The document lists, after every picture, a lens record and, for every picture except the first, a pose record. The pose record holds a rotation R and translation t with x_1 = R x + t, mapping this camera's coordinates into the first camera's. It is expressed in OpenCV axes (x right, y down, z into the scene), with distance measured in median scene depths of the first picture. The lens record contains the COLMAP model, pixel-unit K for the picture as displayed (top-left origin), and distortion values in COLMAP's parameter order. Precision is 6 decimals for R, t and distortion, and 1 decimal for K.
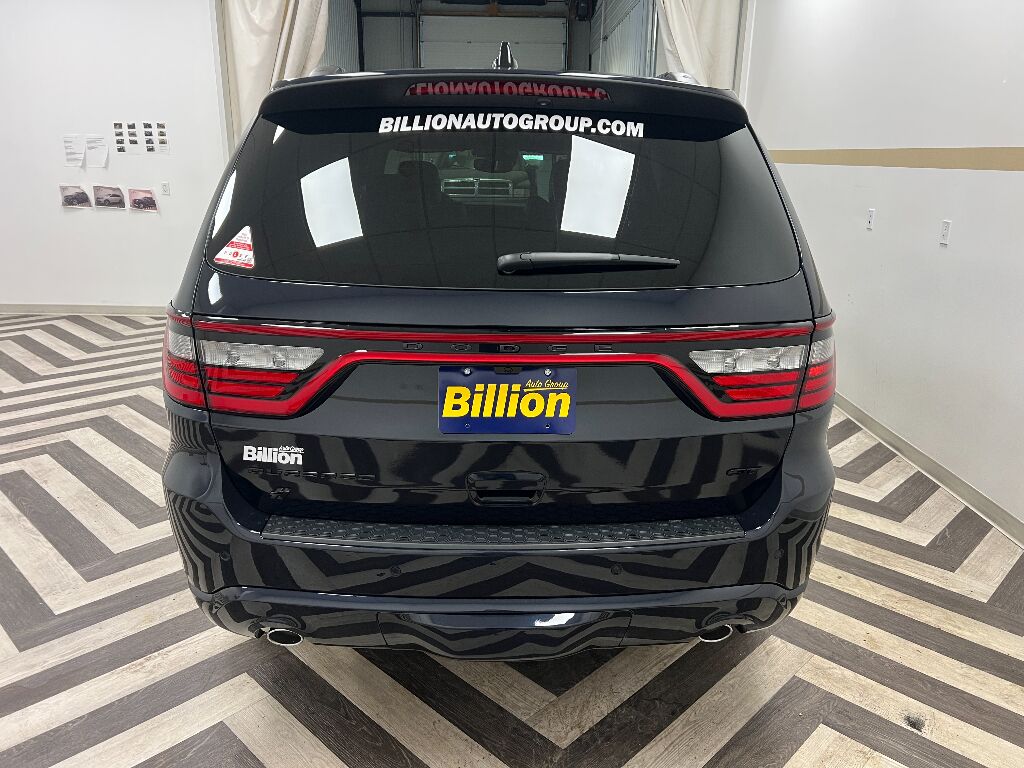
lens RADIAL K [[762.4, 0, 511.2], [0, 762.4, 385.2], [0, 0, 1]] dist [0.049617, -0.056368]
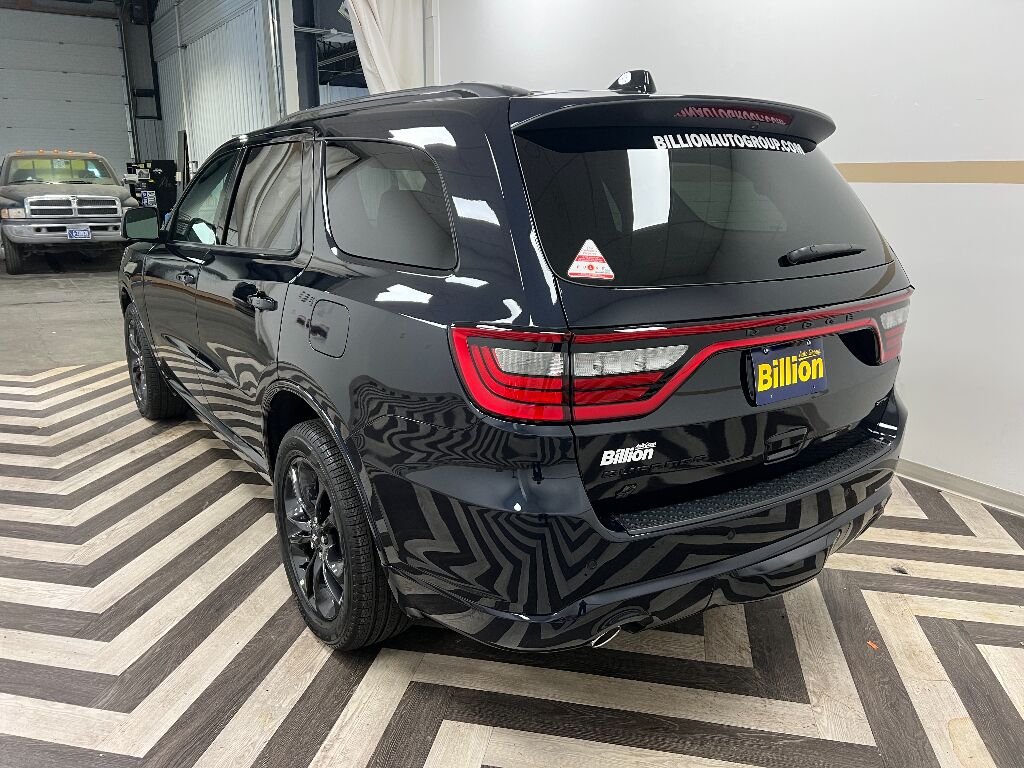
lens RADIAL K [[762.4, 0, 509.6], [0, 762.4, 381.8], [0, 0, 1]] dist [0.049617, -0.056368]
pose [[0.846275, -0.146135, 0.512312, -0.991028], [0.157279, 0.987313, 0.021823, -0.057467], [-0.509001, 0.062108, 0.858522, 0.182551]]
